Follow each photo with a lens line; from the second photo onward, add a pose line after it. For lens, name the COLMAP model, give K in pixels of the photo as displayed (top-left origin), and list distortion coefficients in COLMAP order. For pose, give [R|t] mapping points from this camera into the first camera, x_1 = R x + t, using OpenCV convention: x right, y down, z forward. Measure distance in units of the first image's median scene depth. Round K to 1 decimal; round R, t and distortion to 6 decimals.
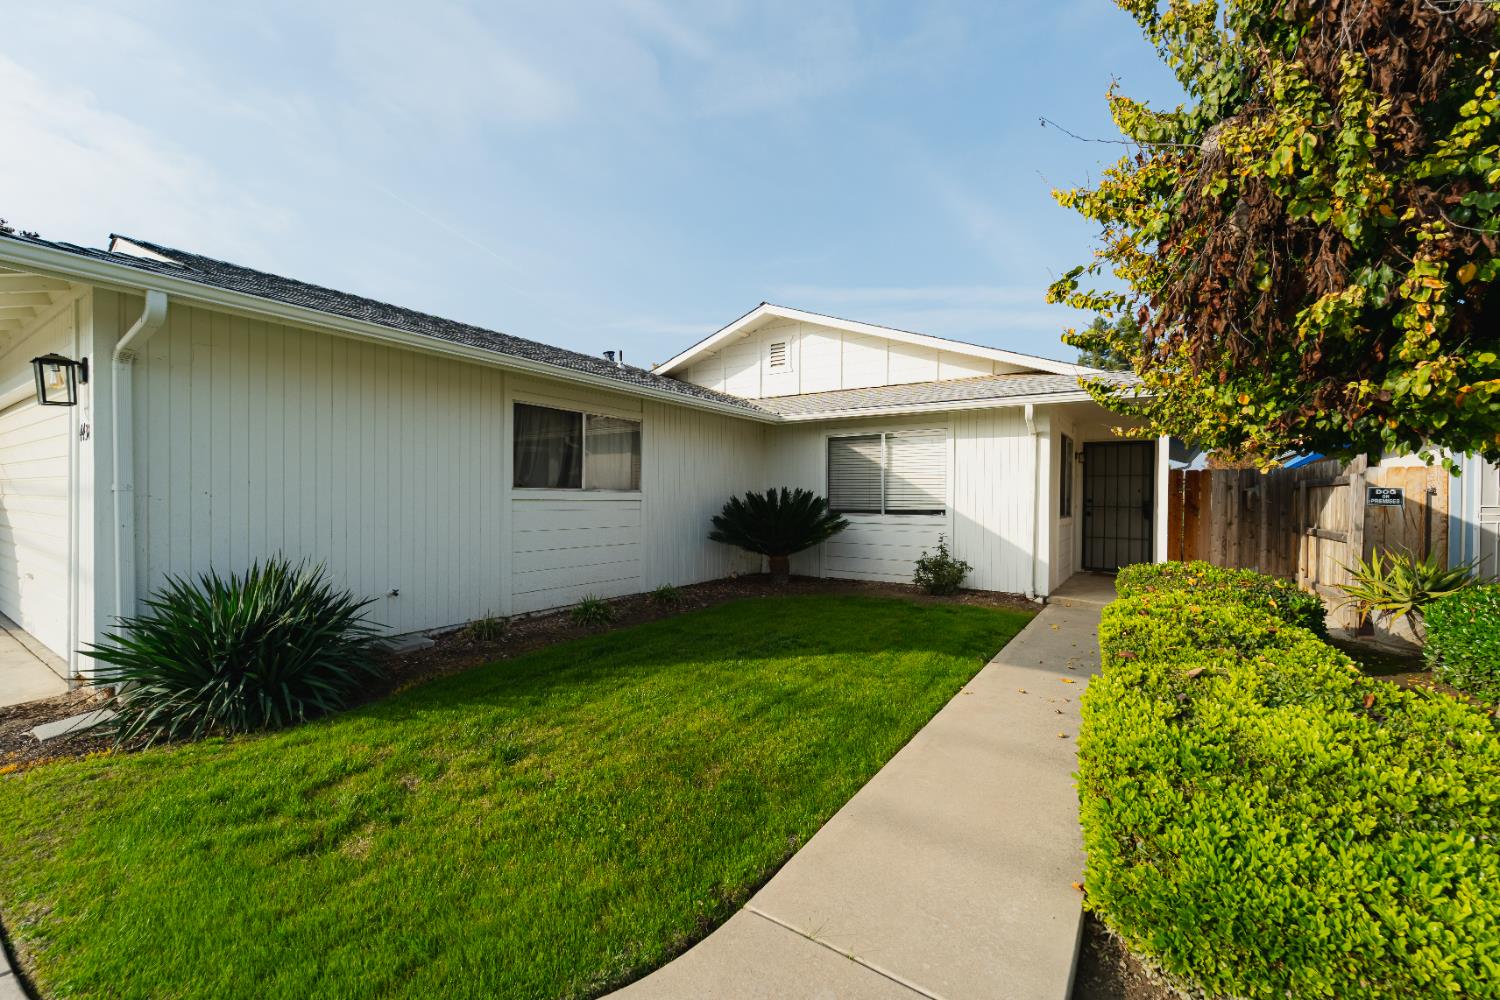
lens RADIAL K [[609.0, 0, 752.7], [0, 609.0, 503.1], [0, 0, 1]] dist [0.004692, -0.002920]
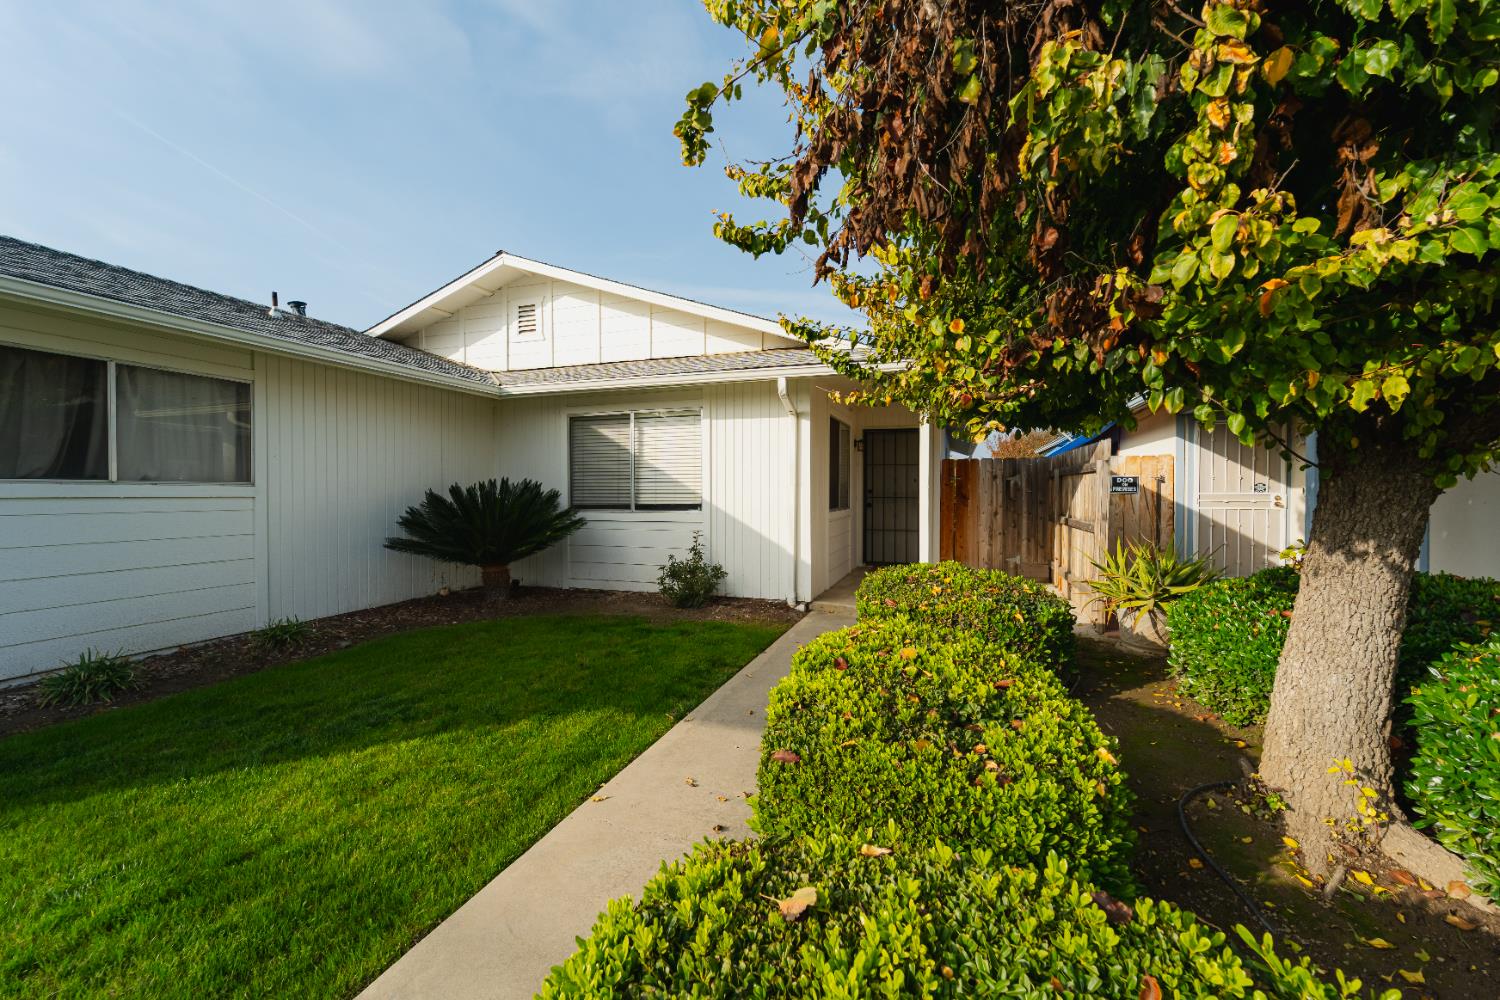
lens RADIAL K [[597.4, 0, 751.3], [0, 597.4, 499.3], [0, 0, 1]] dist [0.001514, -0.000739]
pose [[0.968071, -0.012721, 0.250354, 0.317142], [0.011307, 0.999911, 0.007087, -0.000194], [-0.250422, -0.004030, 0.968128, 0.328420]]
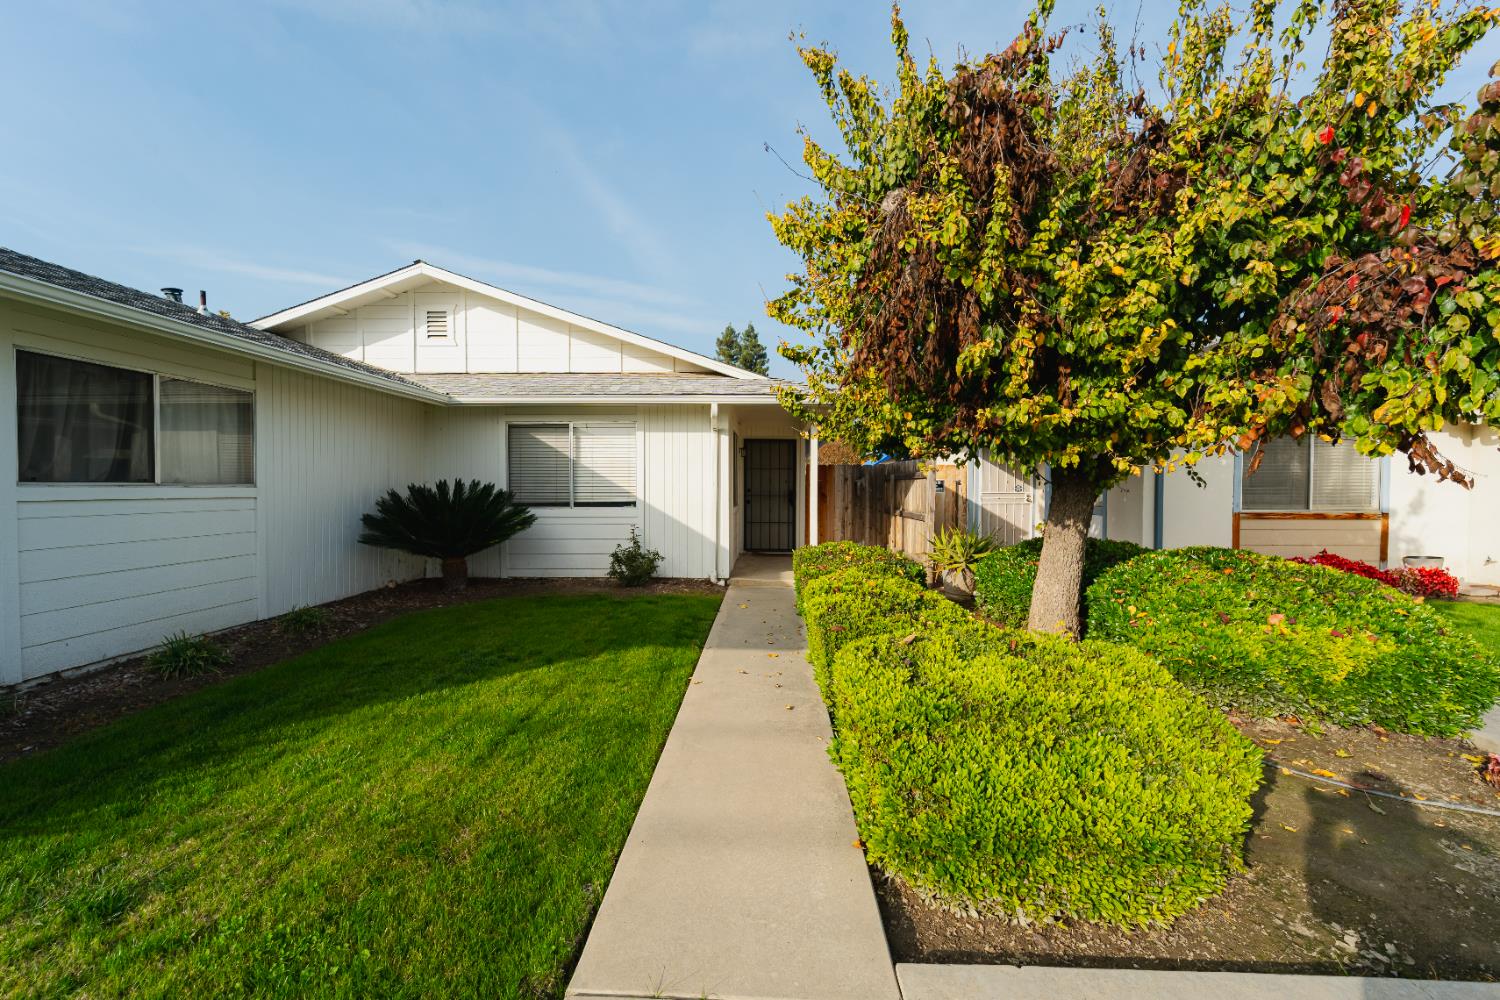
lens RADIAL K [[609.4, 0, 748.3], [0, 609.4, 501.6], [0, 0, 1]] dist [0.006648, -0.003535]
pose [[0.851555, -0.019113, 0.523916, -0.101273], [0.009433, 0.999732, 0.021140, -0.015671], [-0.524180, -0.013060, 0.851507, 0.067583]]
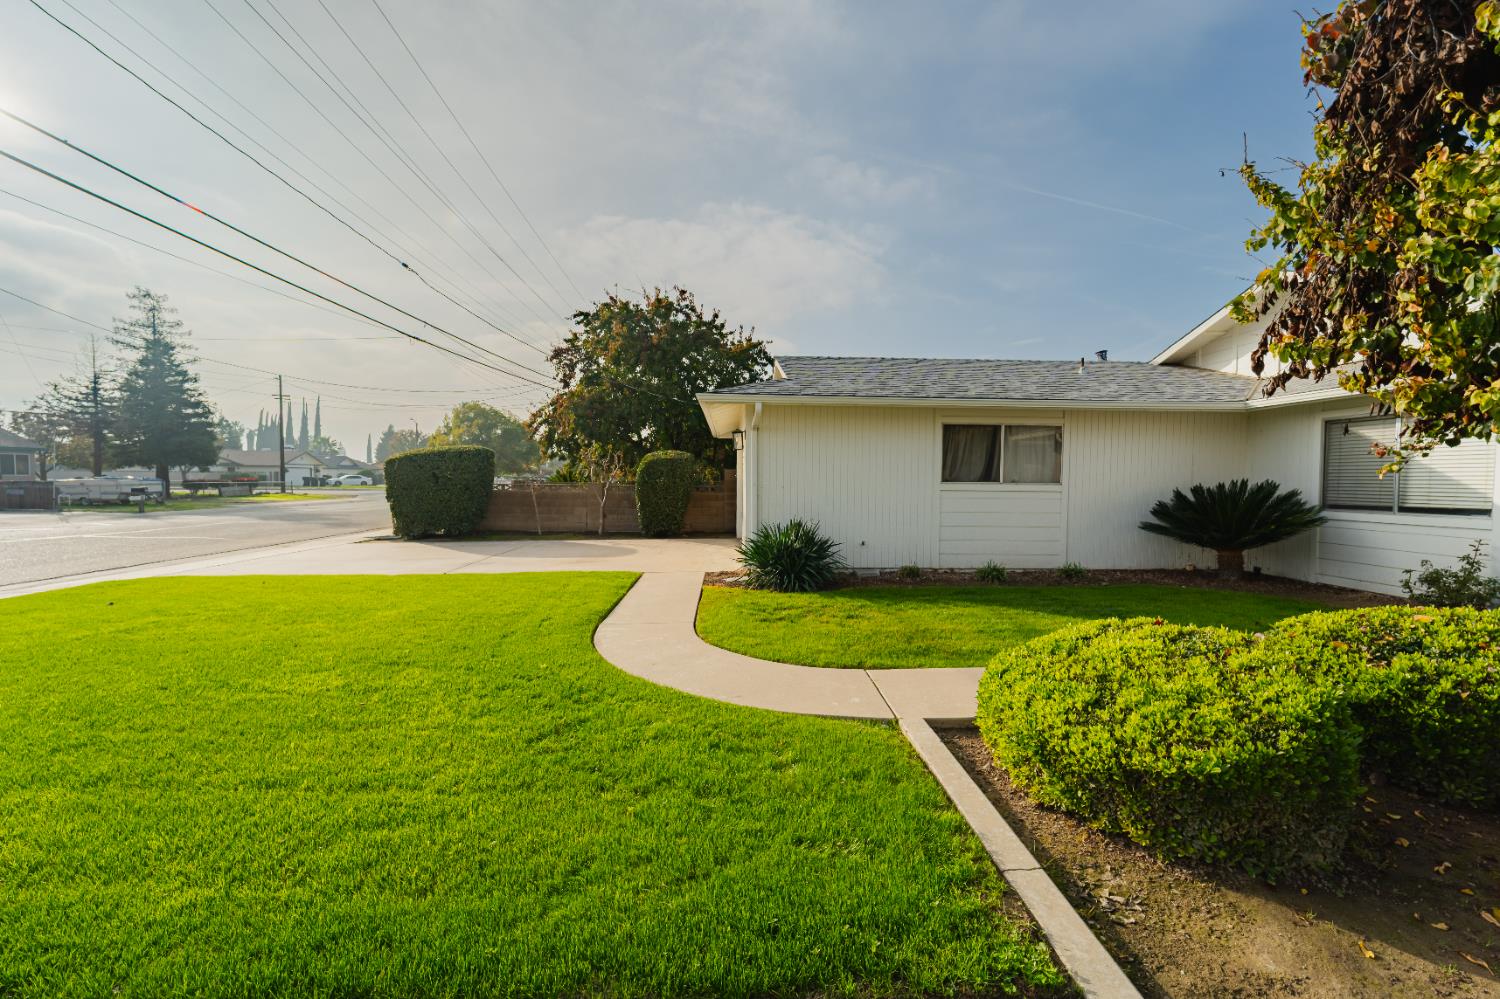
lens RADIAL K [[609.0, 0, 752.7], [0, 609.0, 502.6], [0, 0, 1]] dist [0.004692, -0.002920]
pose [[0.587869, 0.028453, -0.808456, 0.697875], [-0.010375, 0.999564, 0.027635, -0.015269], [0.808890, -0.007858, 0.587908, -0.310498]]
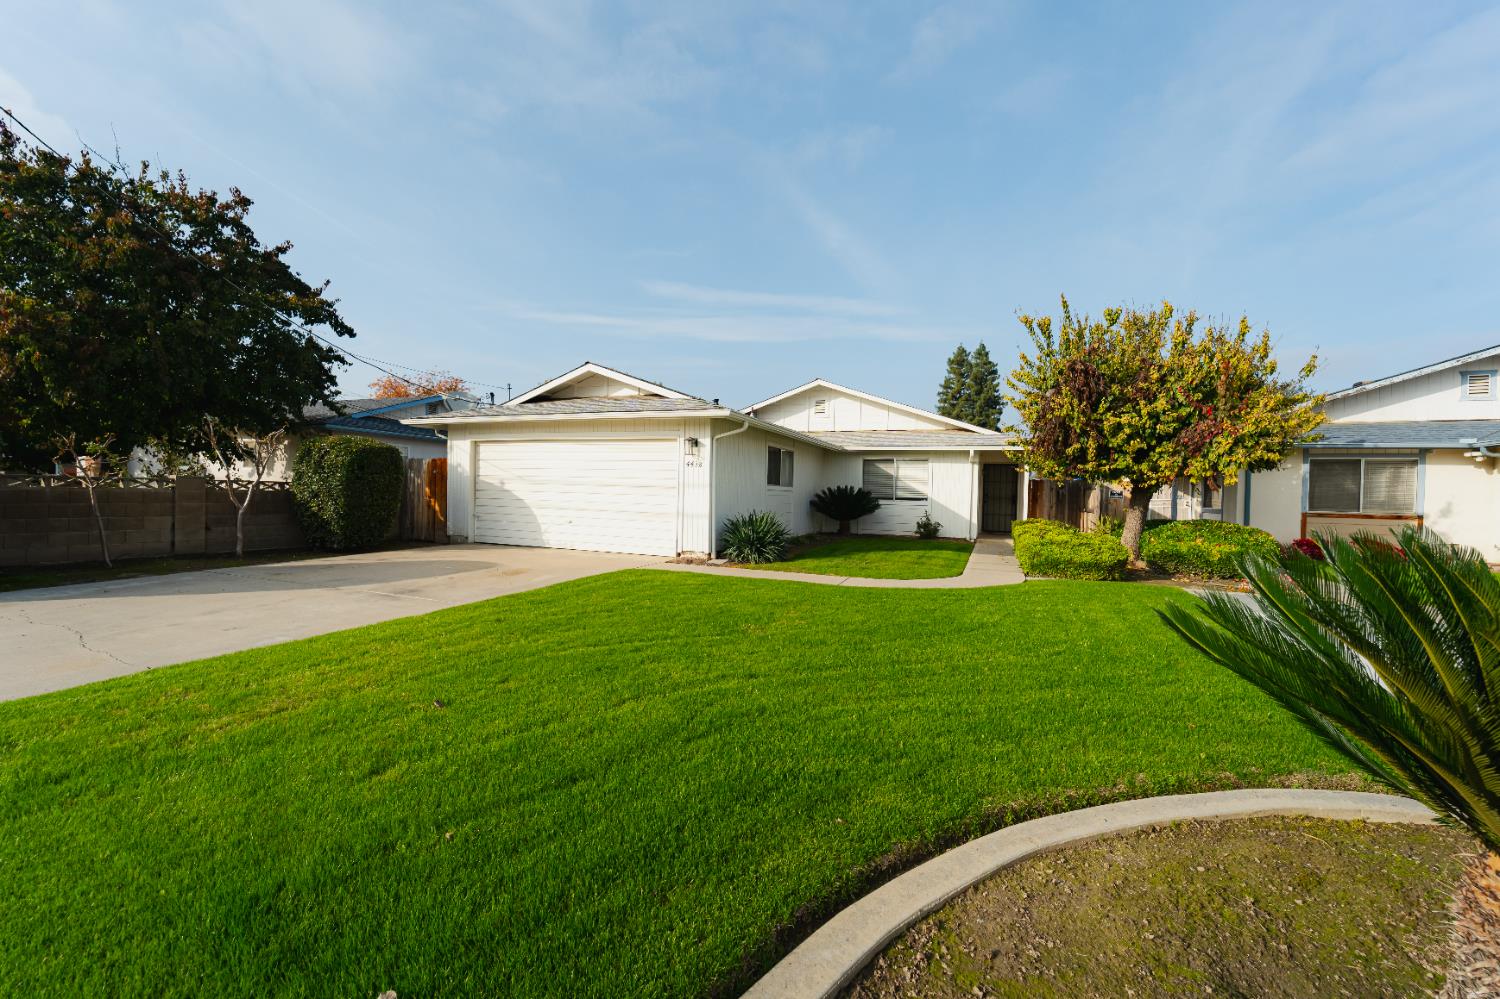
lens RADIAL K [[597.4, 0, 751.3], [0, 597.4, 498.8], [0, 0, 1]] dist [0.001514, -0.000739]
pose [[0.980681, 0.012571, 0.195210, -1.151948], [-0.013505, 0.999903, 0.003454, 0.026365], [-0.195147, -0.006024, 0.980755, -1.480016]]
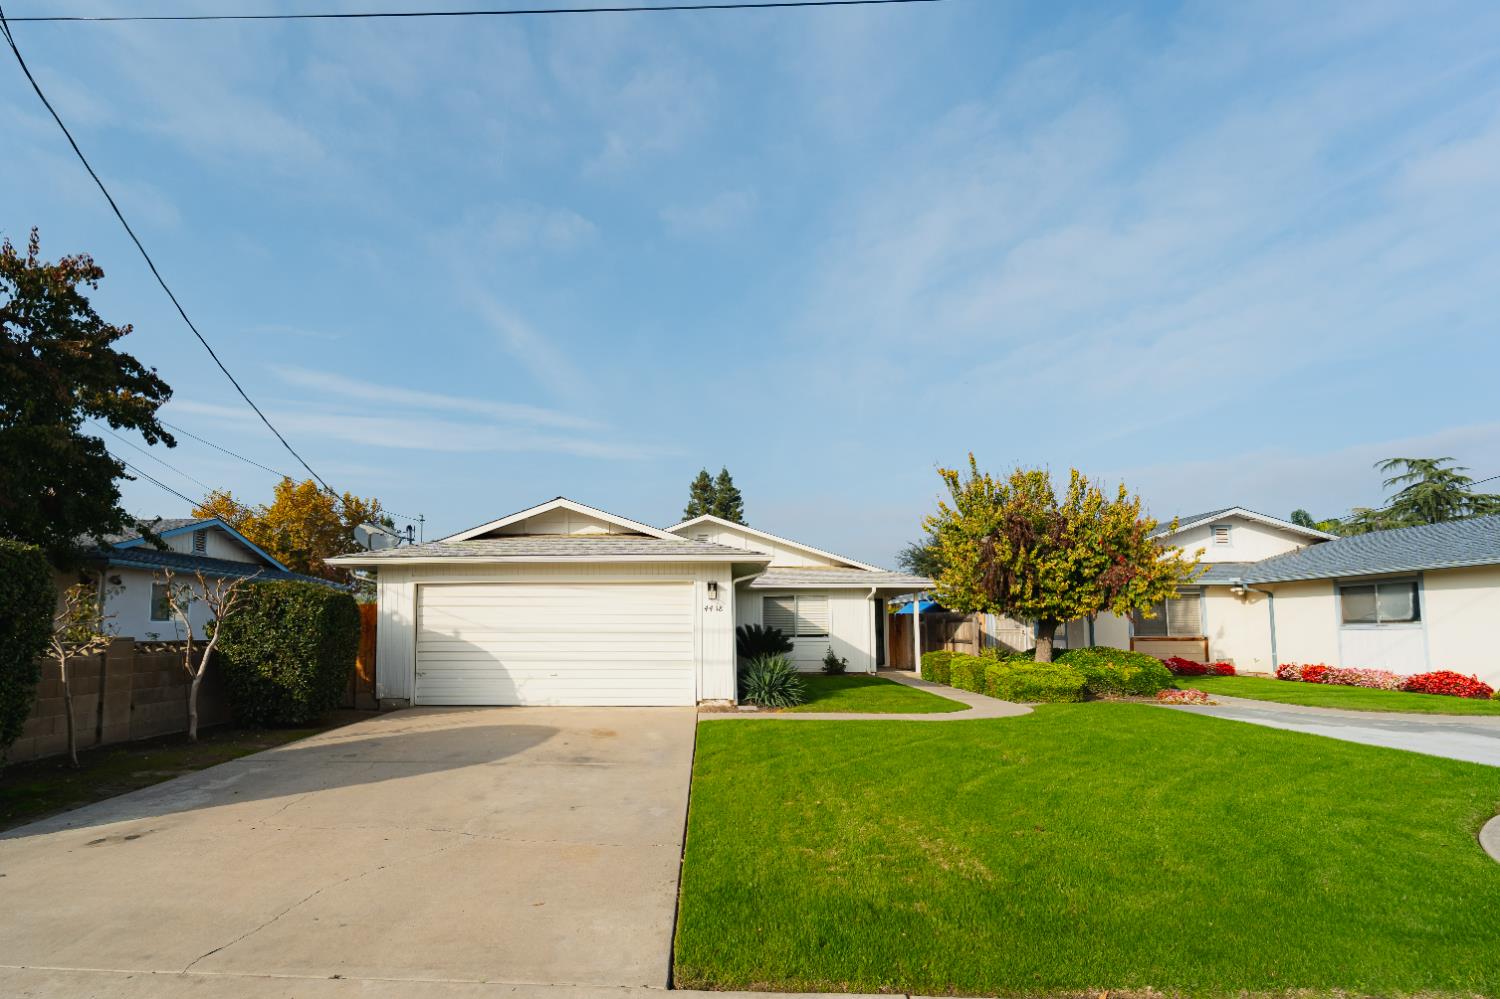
lens RADIAL K [[689.3, 0, 663.3], [0, 689.3, 575.5], [0, 0, 1]] dist [0.005906, -0.000062]
pose [[0.865904, 0.026427, 0.499511, -2.387821], [0.016005, 0.996628, -0.080471, -0.014620], [-0.499954, 0.077675, 0.862562, -1.323637]]
